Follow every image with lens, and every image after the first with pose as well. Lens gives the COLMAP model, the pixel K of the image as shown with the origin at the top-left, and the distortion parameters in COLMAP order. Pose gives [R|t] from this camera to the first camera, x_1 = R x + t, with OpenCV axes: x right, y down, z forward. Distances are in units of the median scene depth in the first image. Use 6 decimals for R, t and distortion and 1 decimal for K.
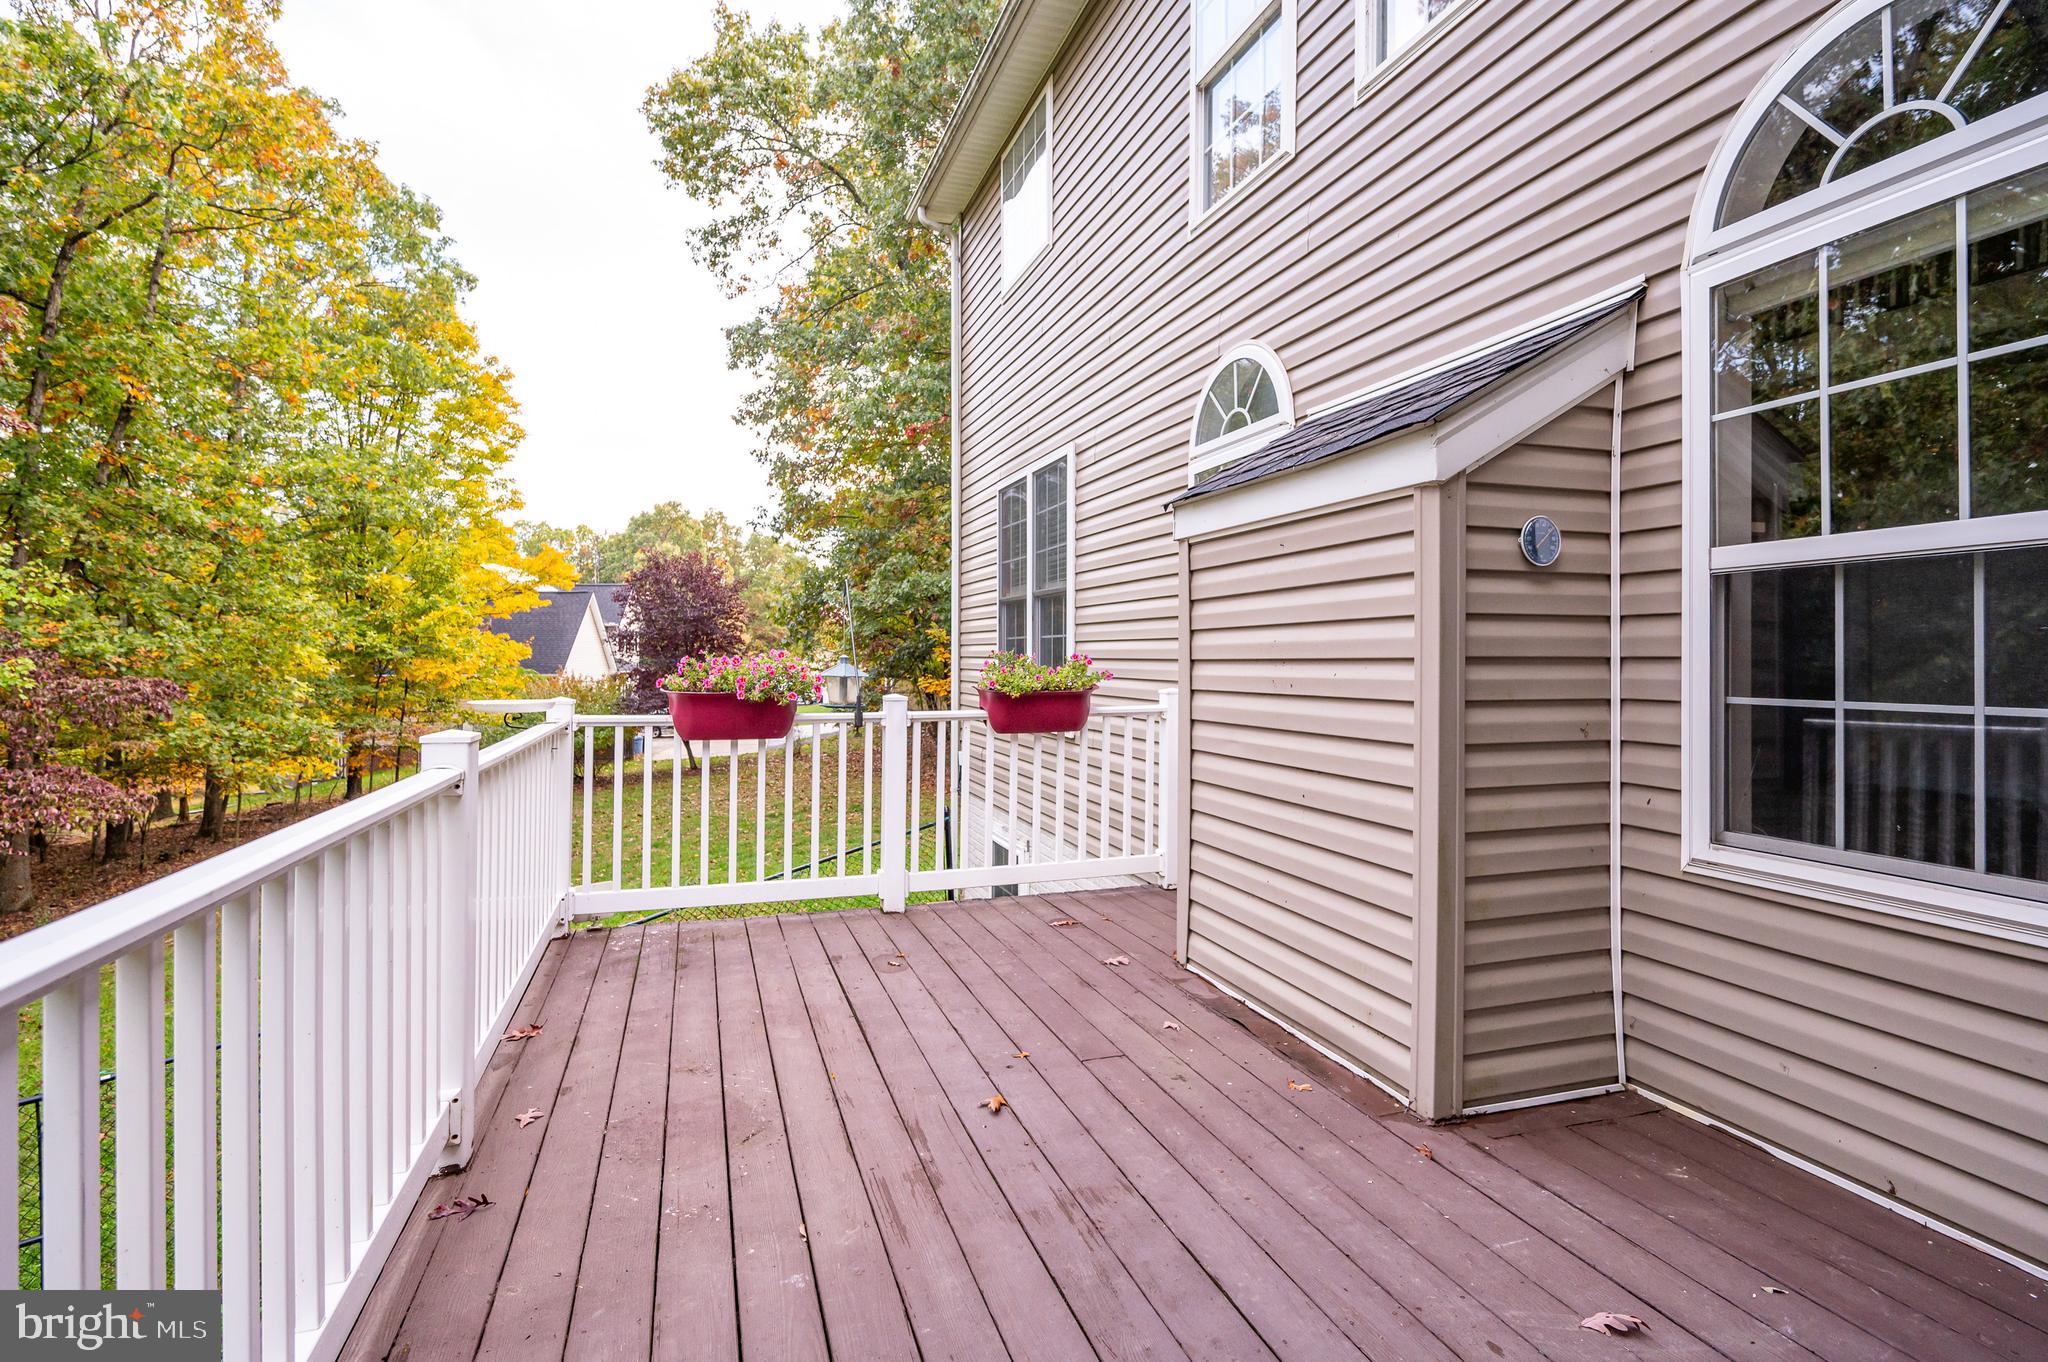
lens RADIAL K [[1020.2, 0, 1025.7], [0, 1020.2, 648.1], [0, 0, 1]] dist [-0.002458, -0.000503]
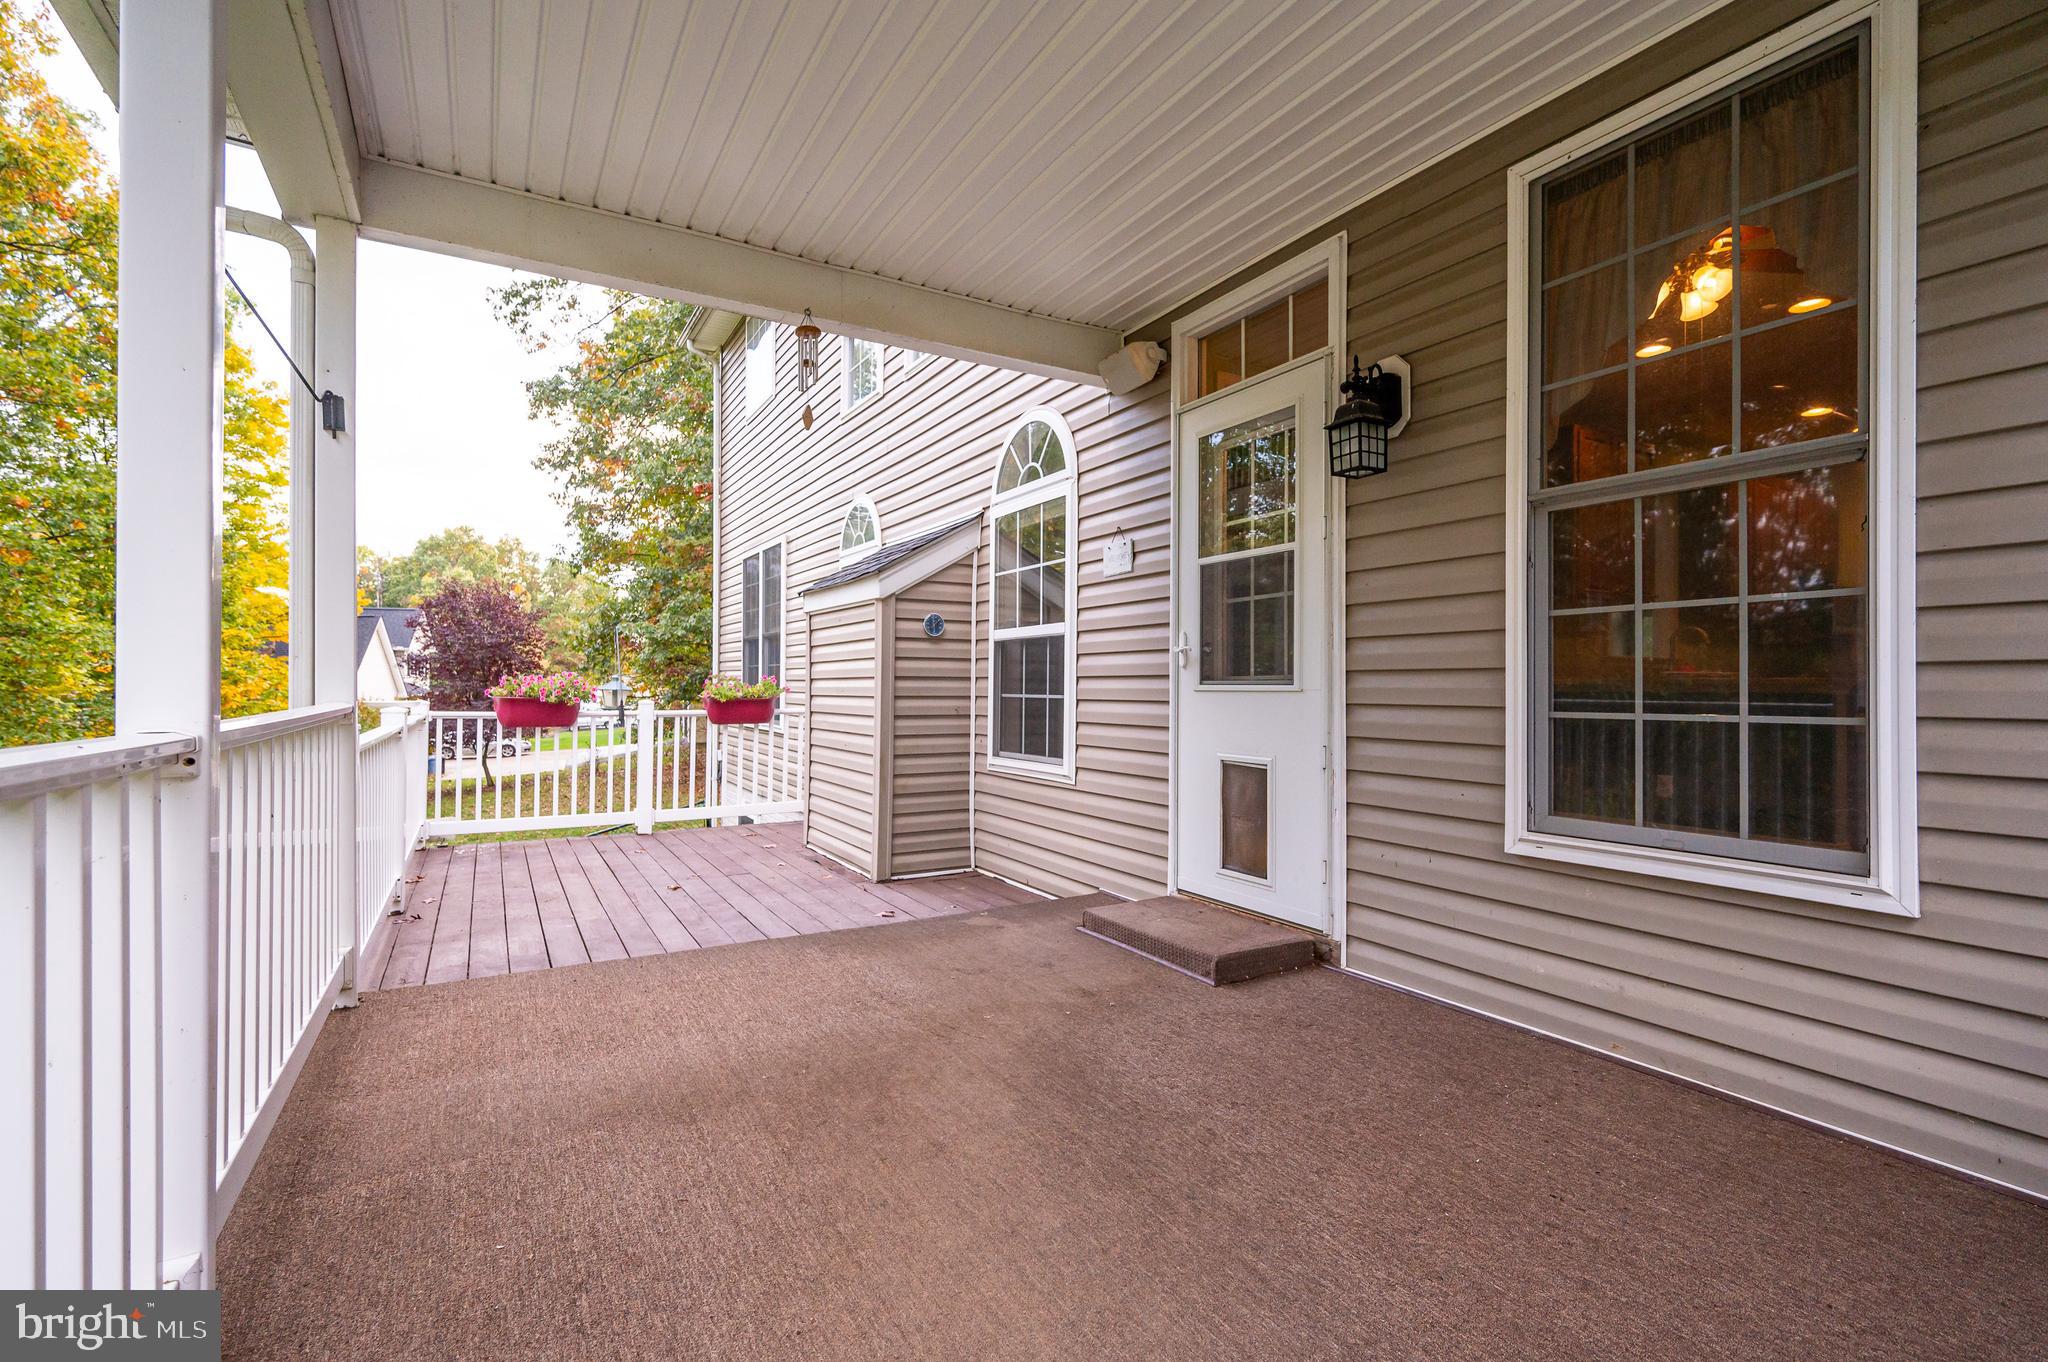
lens RADIAL K [[940.2, 0, 1024.0], [0, 940.2, 681.0], [0, 0, 1]] dist [0.001698, 0.000810]
pose [[0.979148, 0.006199, 0.203054, 0.028645], [-0.007267, 0.999963, 0.004515, 0.000759], [-0.203018, -0.005897, 0.979157, -0.106765]]
